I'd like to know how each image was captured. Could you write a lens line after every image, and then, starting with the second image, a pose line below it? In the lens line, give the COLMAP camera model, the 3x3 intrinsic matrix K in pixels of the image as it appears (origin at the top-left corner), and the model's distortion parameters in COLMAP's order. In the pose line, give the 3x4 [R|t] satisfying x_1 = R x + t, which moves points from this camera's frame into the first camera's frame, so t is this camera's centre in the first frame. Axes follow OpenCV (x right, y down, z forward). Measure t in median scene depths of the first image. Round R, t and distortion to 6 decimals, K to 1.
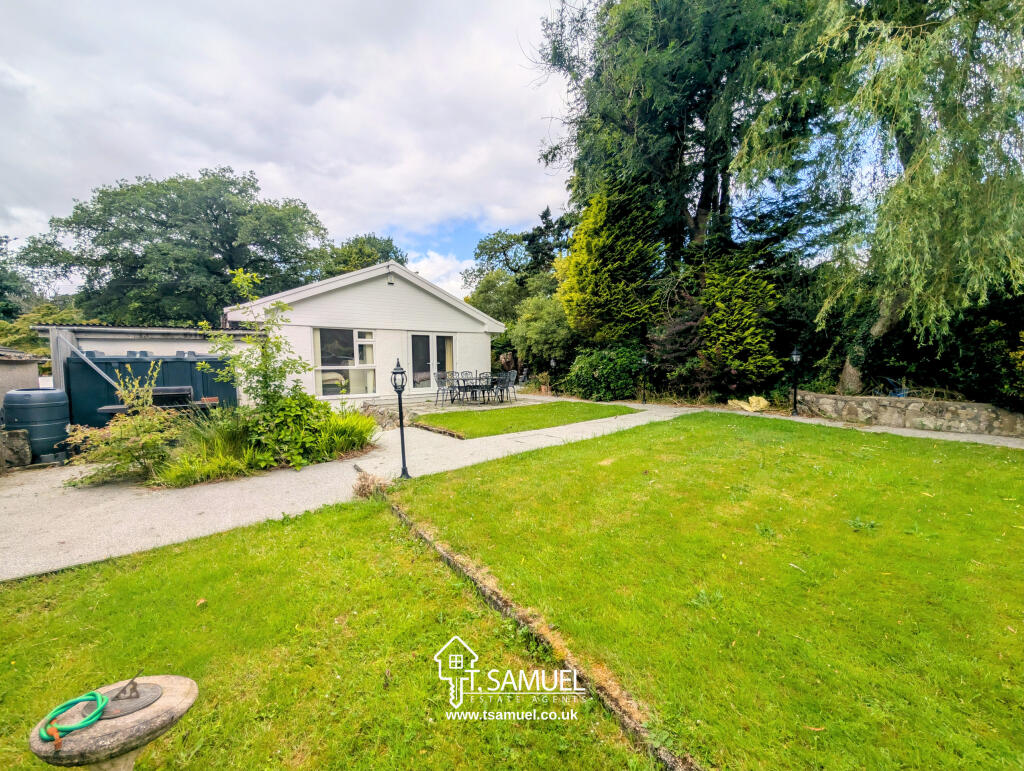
lens RADIAL K [[389.8, 0, 509.6], [0, 389.8, 385.8], [0, 0, 1]] dist [0.001397, 0.000557]
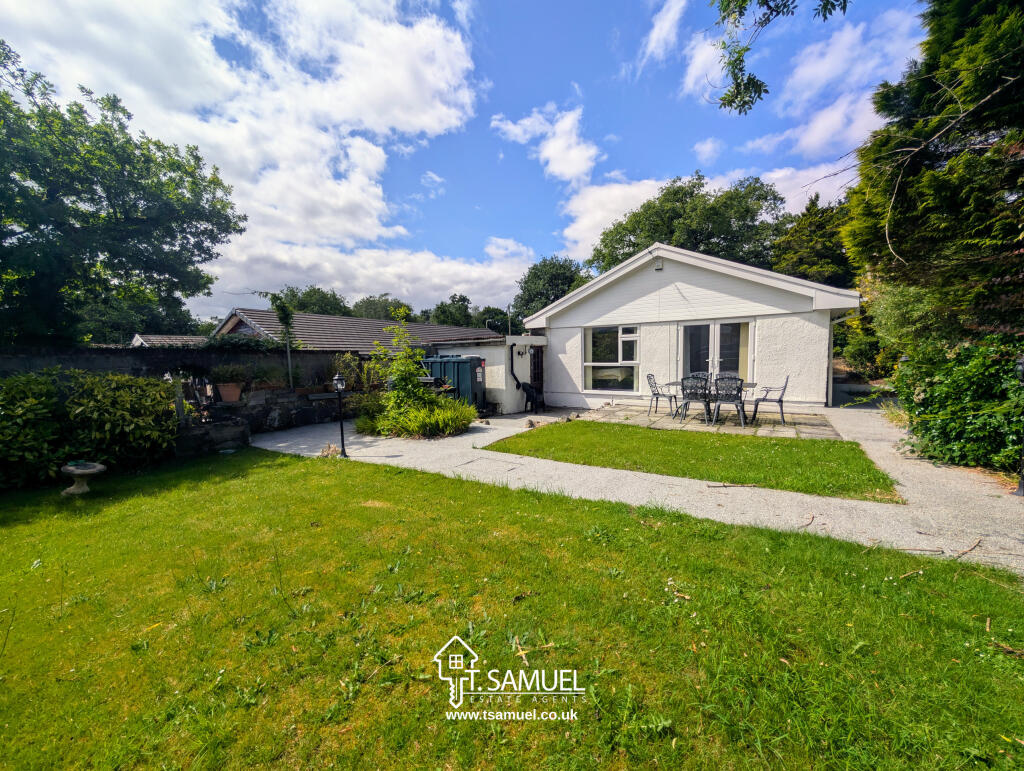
lens RADIAL K [[389.8, 0, 509.6], [0, 389.8, 385.8], [0, 0, 1]] dist [0.001397, 0.000557]
pose [[0.350376, 0.076537, -0.933477, 0.502573], [-0.044402, 0.996892, 0.065071, -0.052033], [0.935556, 0.018649, 0.352686, 0.453475]]
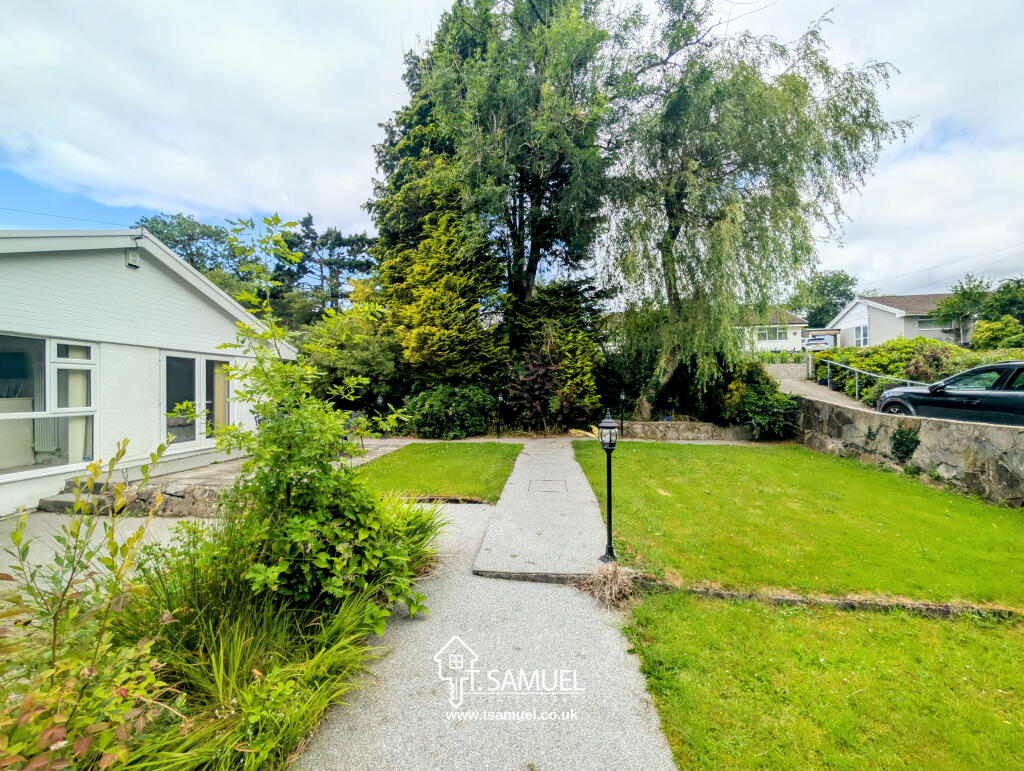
lens RADIAL K [[389.8, 0, 509.6], [0, 389.8, 385.8], [0, 0, 1]] dist [0.001397, 0.000557]
pose [[0.669581, 0.014925, 0.742589, -0.429176], [0.042896, 0.997352, -0.058724, -0.033580], [-0.741500, 0.071175, 0.667167, 0.254957]]
